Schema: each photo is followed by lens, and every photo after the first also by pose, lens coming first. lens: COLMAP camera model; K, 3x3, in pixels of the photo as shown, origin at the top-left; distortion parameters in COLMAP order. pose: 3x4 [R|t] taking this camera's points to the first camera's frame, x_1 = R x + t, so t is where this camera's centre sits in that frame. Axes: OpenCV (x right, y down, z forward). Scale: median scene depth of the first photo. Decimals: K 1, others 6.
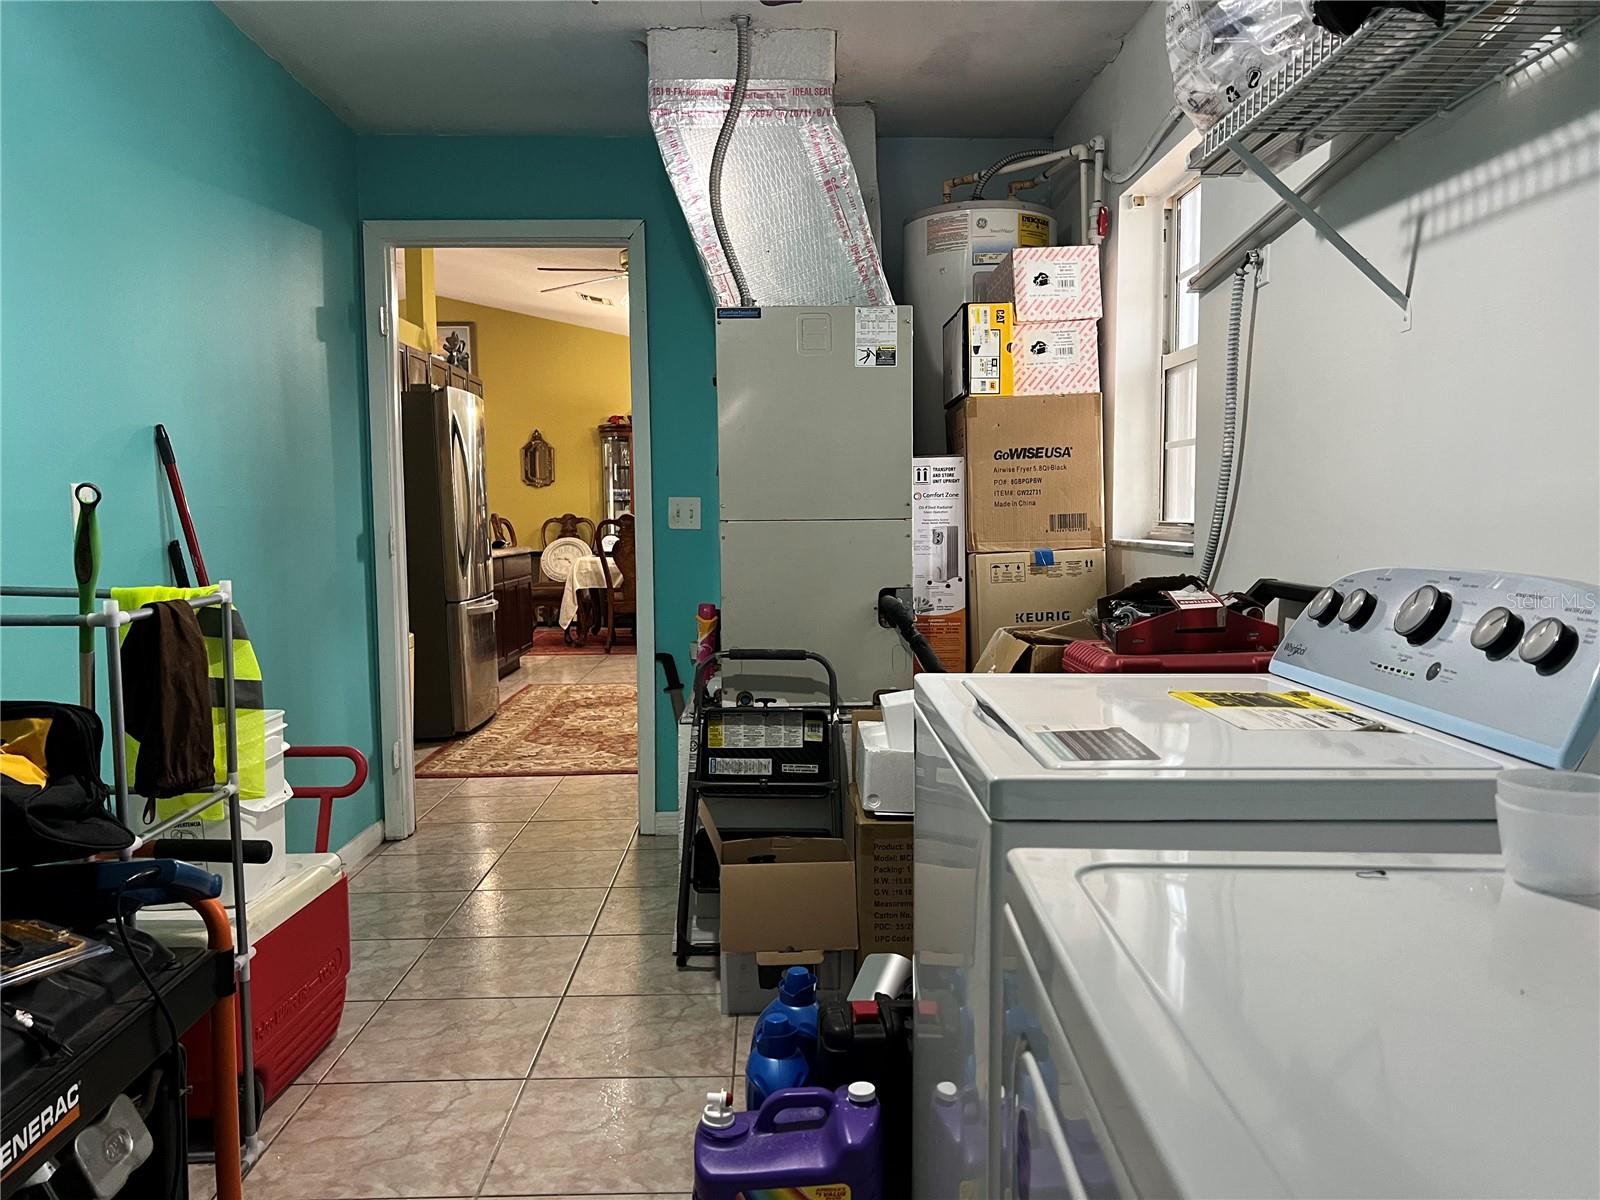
lens RADIAL K [[1194.3, 0, 806.7], [0, 1194.3, 605.4], [0, 0, 1]] dist [0.066026, -0.067350]
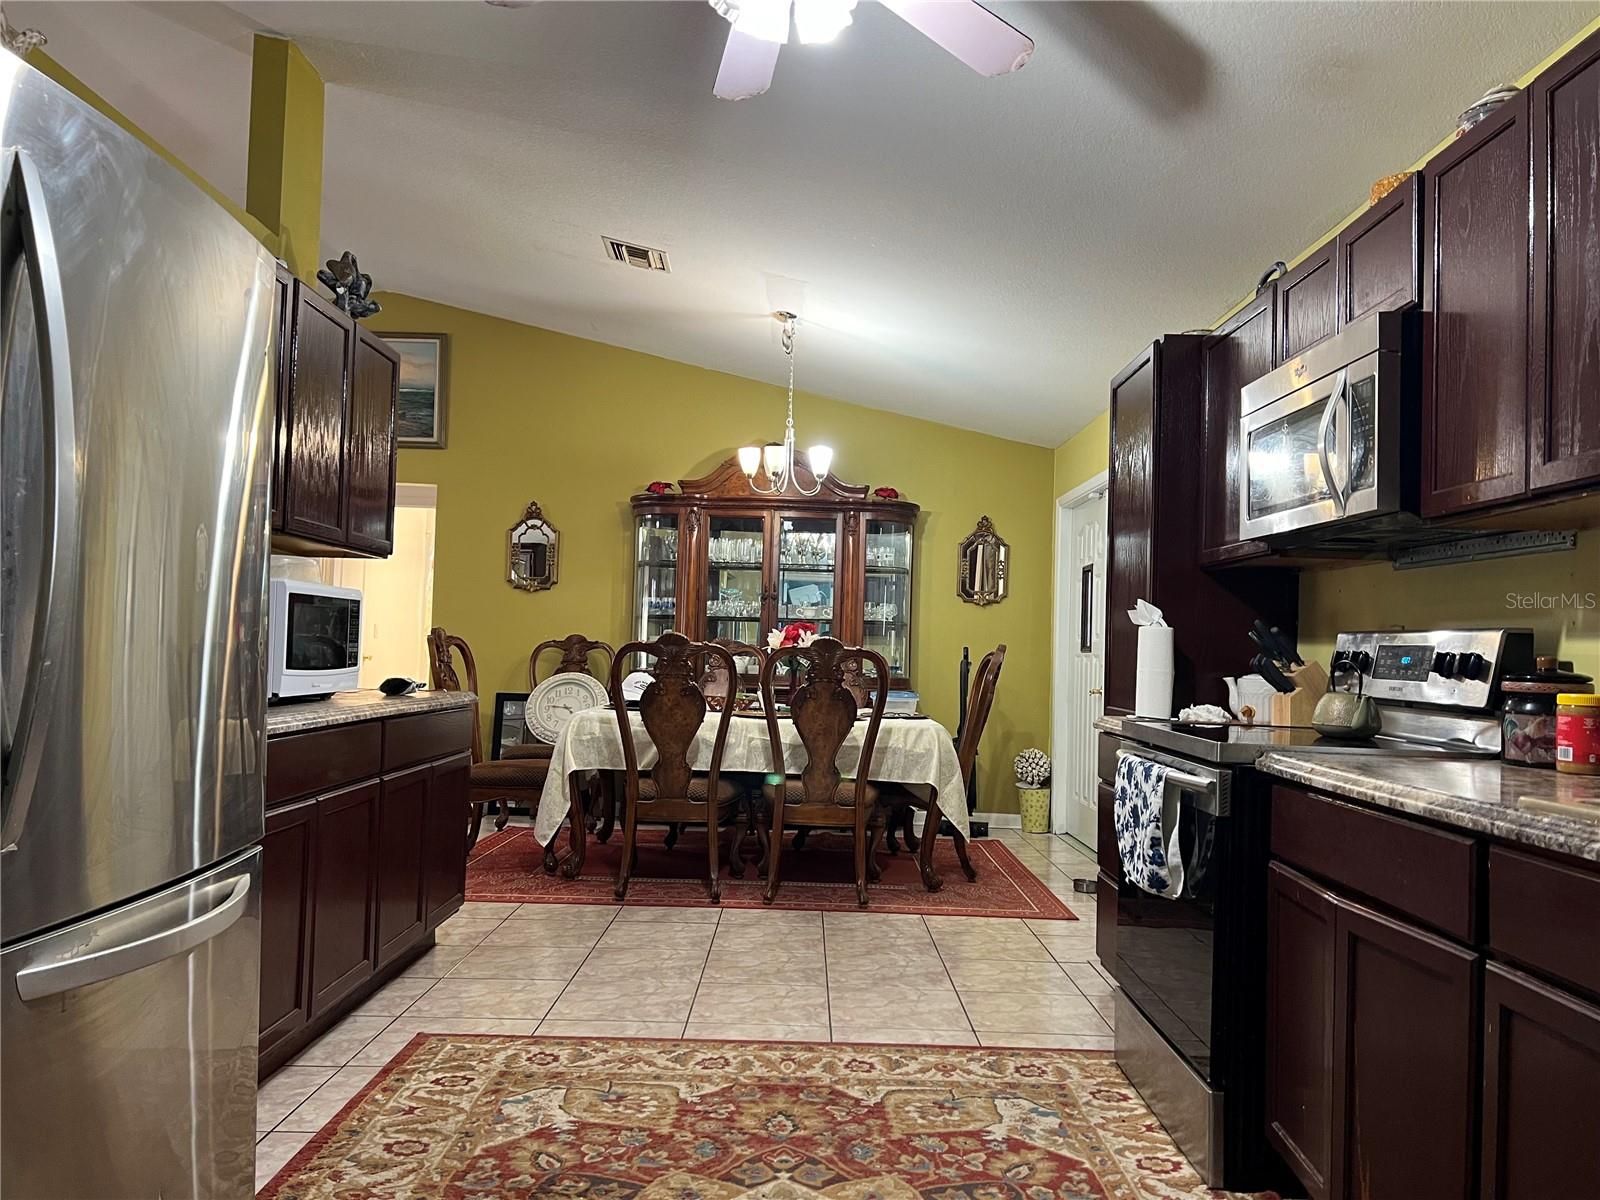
lens RADIAL K [[1194.3, 0, 802.9], [0, 1194.3, 595.2], [0, 0, 1]] dist [0.066026, -0.067350]
pose [[0.998864, 0.034218, -0.033155, -0.070610], [-0.038136, 0.991319, -0.125829, -0.026507], [0.028561, 0.126950, 0.991498, 0.445235]]
